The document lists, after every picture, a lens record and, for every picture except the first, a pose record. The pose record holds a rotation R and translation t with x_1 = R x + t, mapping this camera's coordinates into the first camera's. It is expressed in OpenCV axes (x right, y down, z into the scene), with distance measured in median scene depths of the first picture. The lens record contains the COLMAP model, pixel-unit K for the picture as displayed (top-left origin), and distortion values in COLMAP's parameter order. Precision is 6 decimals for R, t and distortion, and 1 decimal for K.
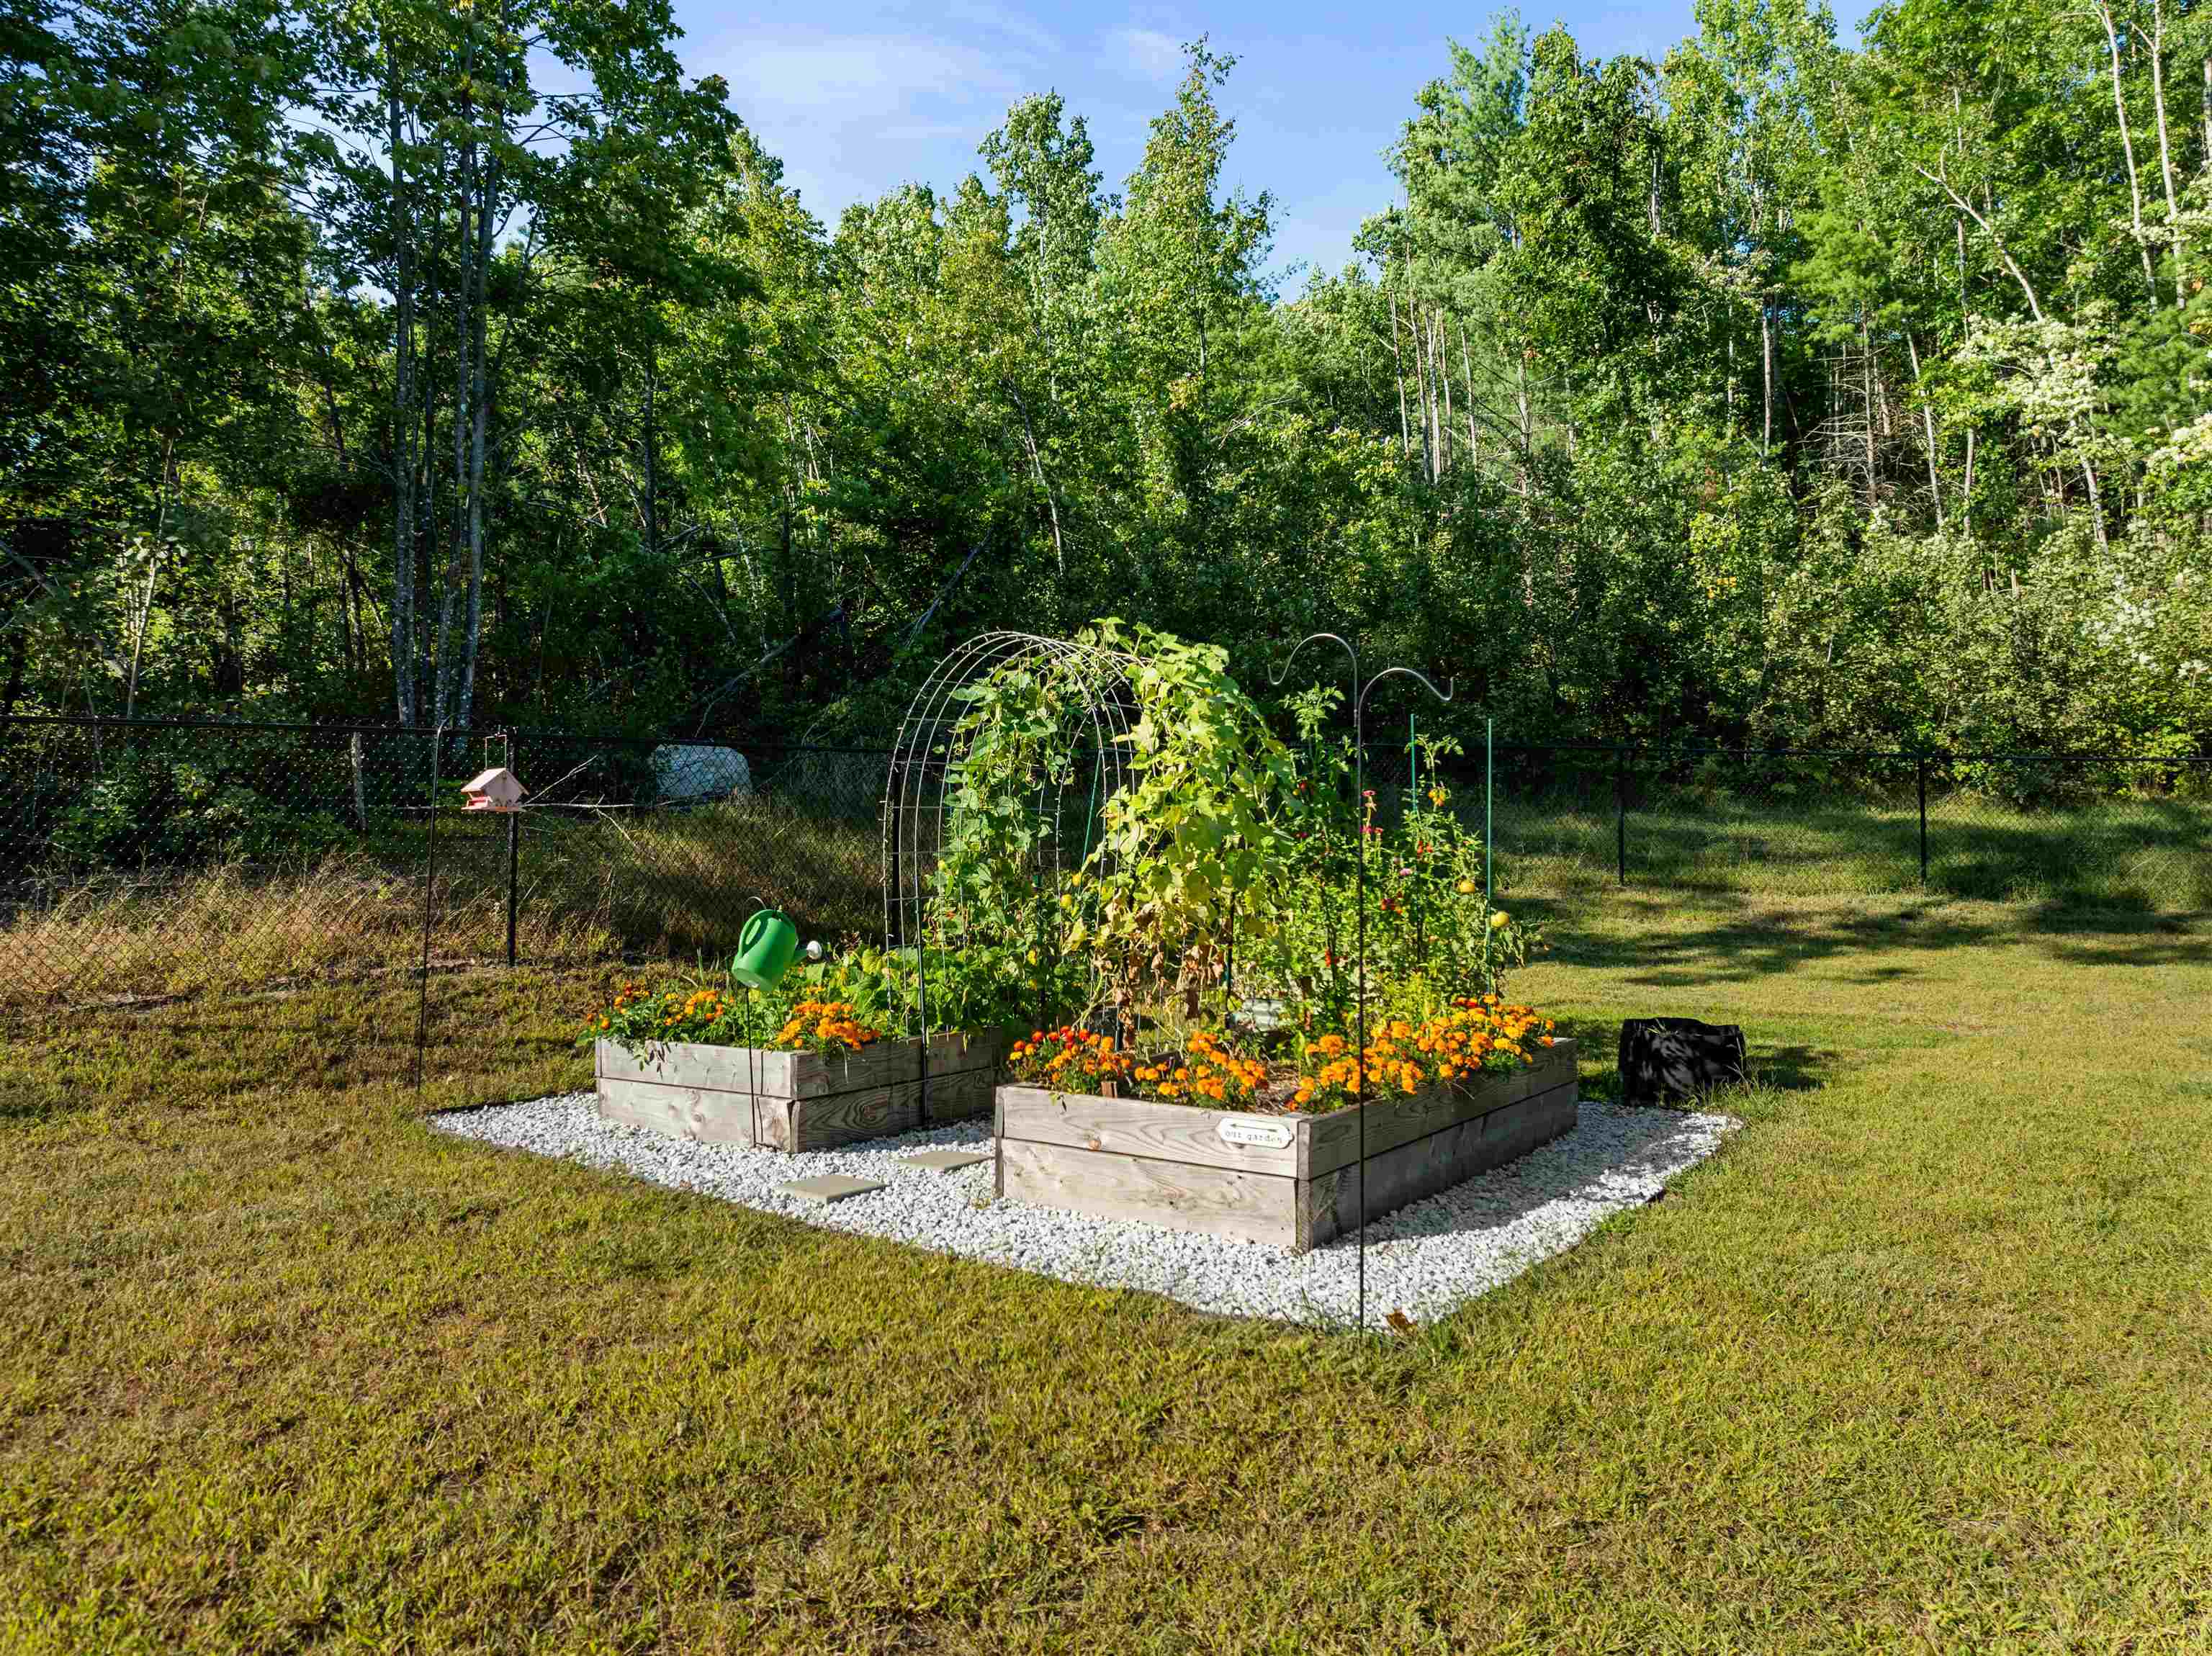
lens RADIAL K [[1588.1, 0, 1048.5], [0, 1588.1, 839.9], [0, 0, 1]] dist [-0.036355, 0.004240]
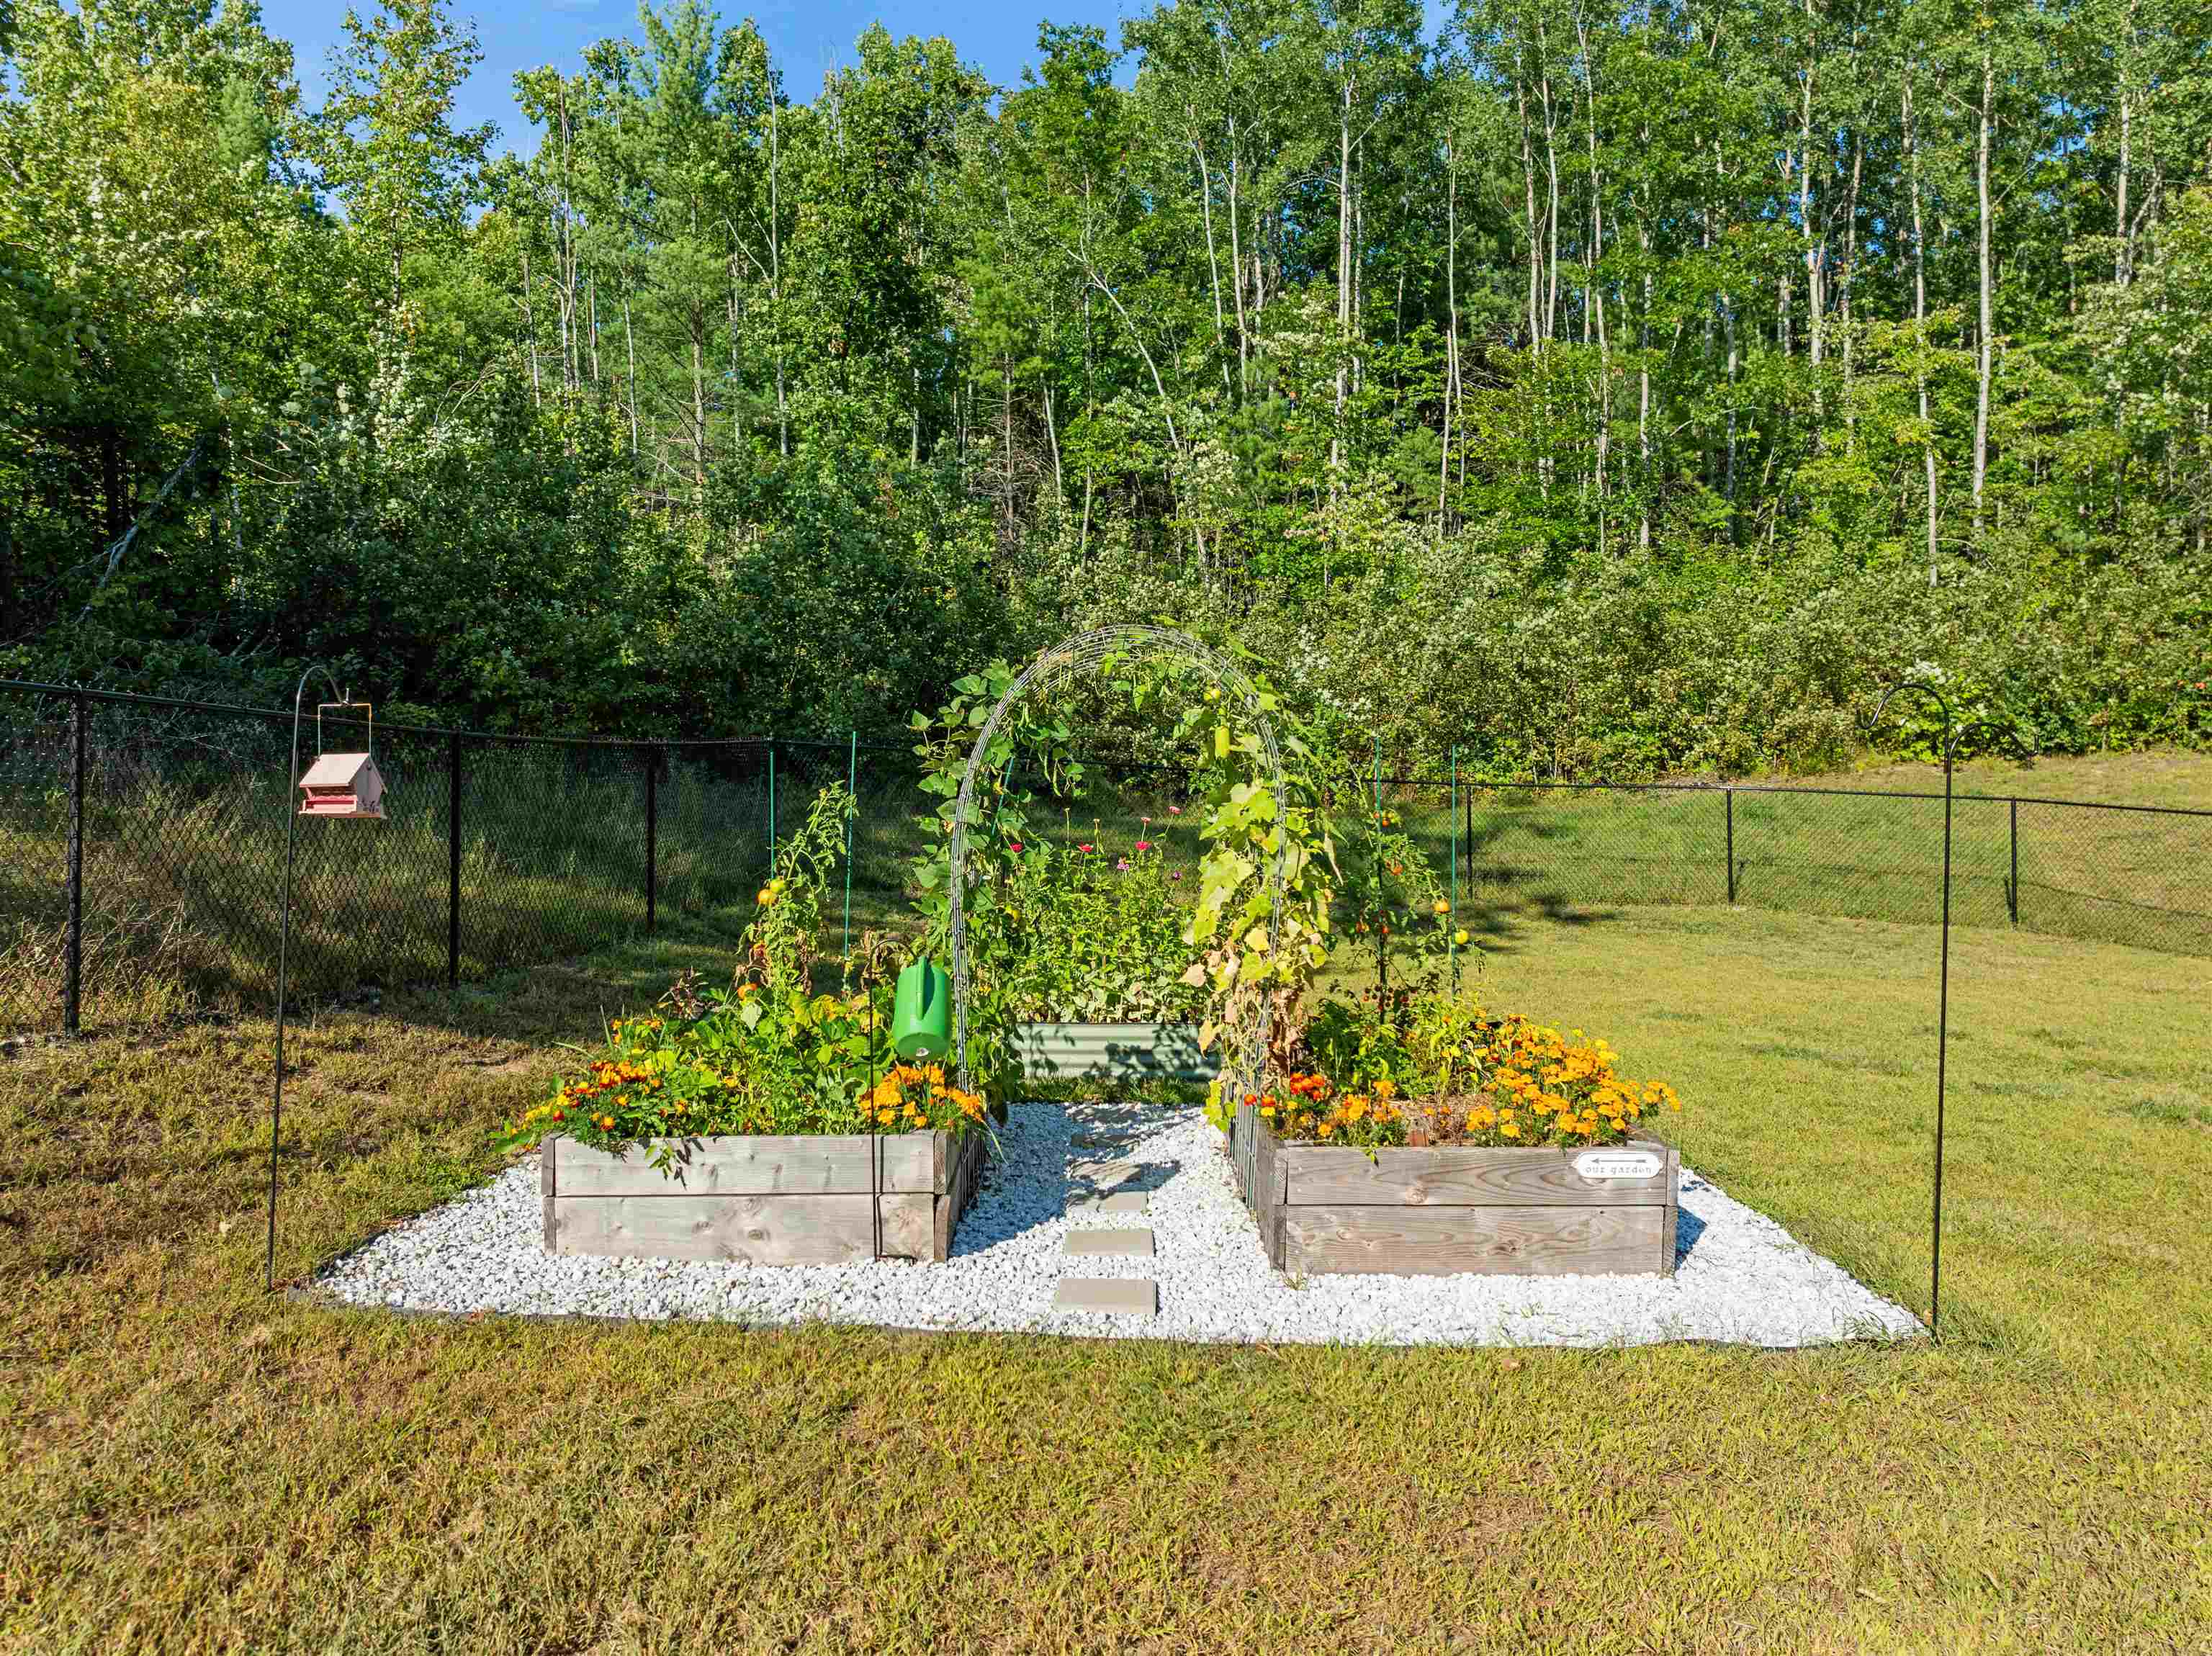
lens RADIAL K [[1560.9, 0, 1106.4], [0, 1560.9, 866.8], [0, 0, 1]] dist [-0.040469, -0.001039]
pose [[0.776034, -0.011730, 0.630581, -0.502671], [-0.006738, 0.999616, 0.026886, -0.017101], [-0.630655, -0.025113, 0.775657, 0.296697]]
